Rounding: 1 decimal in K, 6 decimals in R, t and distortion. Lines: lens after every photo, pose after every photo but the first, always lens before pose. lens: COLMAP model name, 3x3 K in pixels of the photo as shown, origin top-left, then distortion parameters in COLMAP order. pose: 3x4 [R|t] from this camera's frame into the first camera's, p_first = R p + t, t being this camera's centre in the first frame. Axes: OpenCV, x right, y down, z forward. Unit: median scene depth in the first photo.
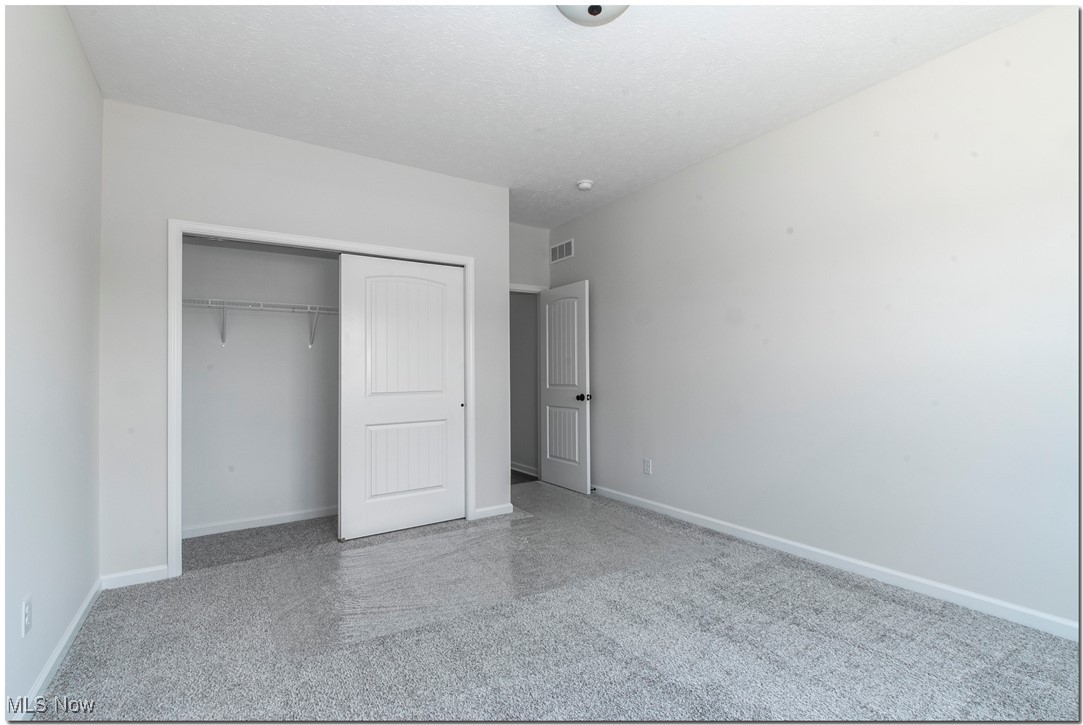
lens RADIAL K [[494.1, 0, 544.3], [0, 494.1, 360.1], [0, 0, 1]] dist [-0.002095, -0.000328]
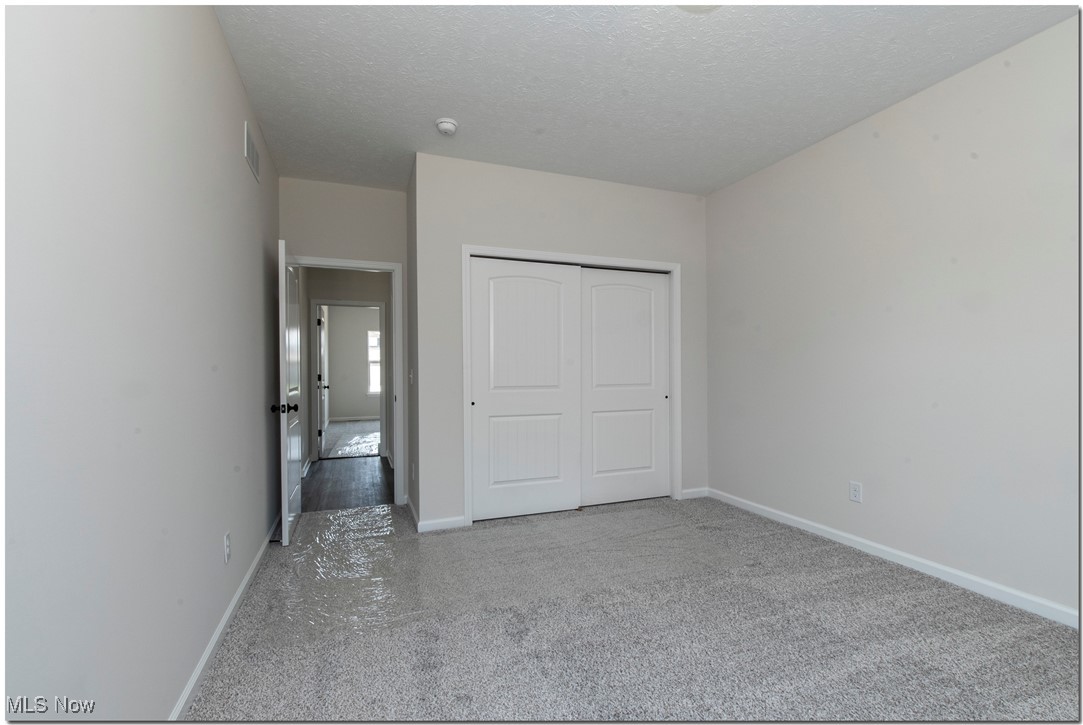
lens RADIAL K [[494.1, 0, 545.0], [0, 494.1, 369.2], [0, 0, 1]] dist [-0.002095, -0.000328]
pose [[0.981582, 0.007238, -0.190903, -0.040240], [-0.002251, 0.999651, 0.026325, -0.000151], [0.191027, -0.025410, 0.981256, -0.027410]]
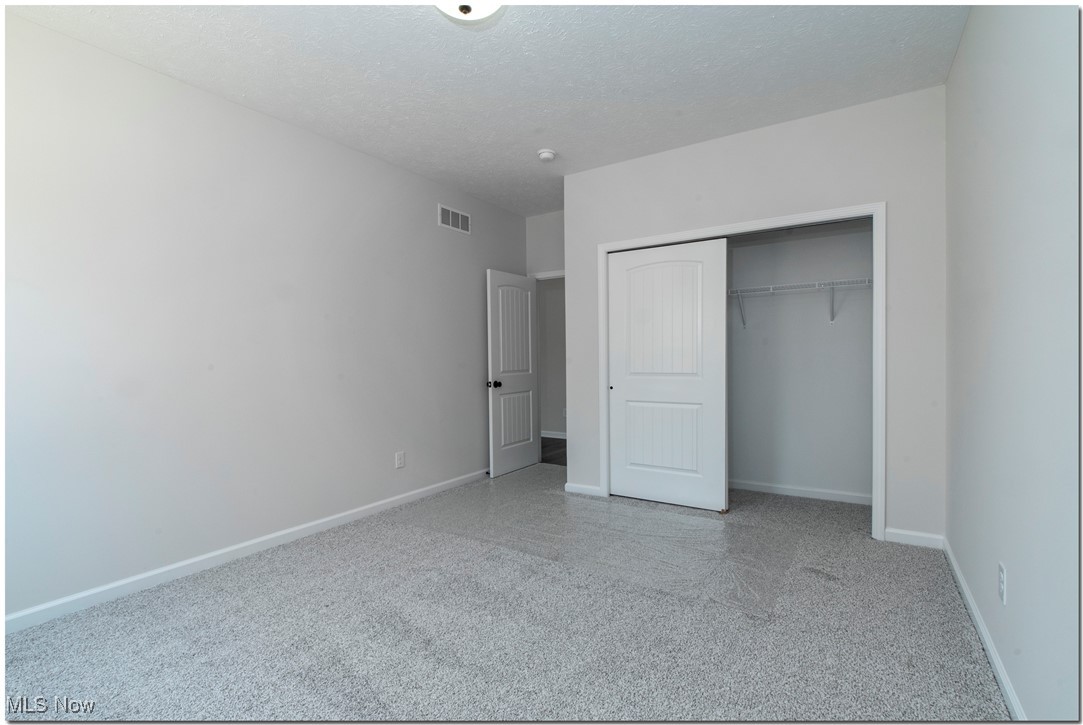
lens RADIAL K [[494.1, 0, 546.8], [0, 494.1, 362.7], [0, 0, 1]] dist [-0.002095, -0.000328]
pose [[0.418109, 0.015846, -0.908259, 0.663359], [0.028227, 0.999138, 0.030425, 0.003910], [0.907958, -0.038359, 0.417301, 0.401406]]
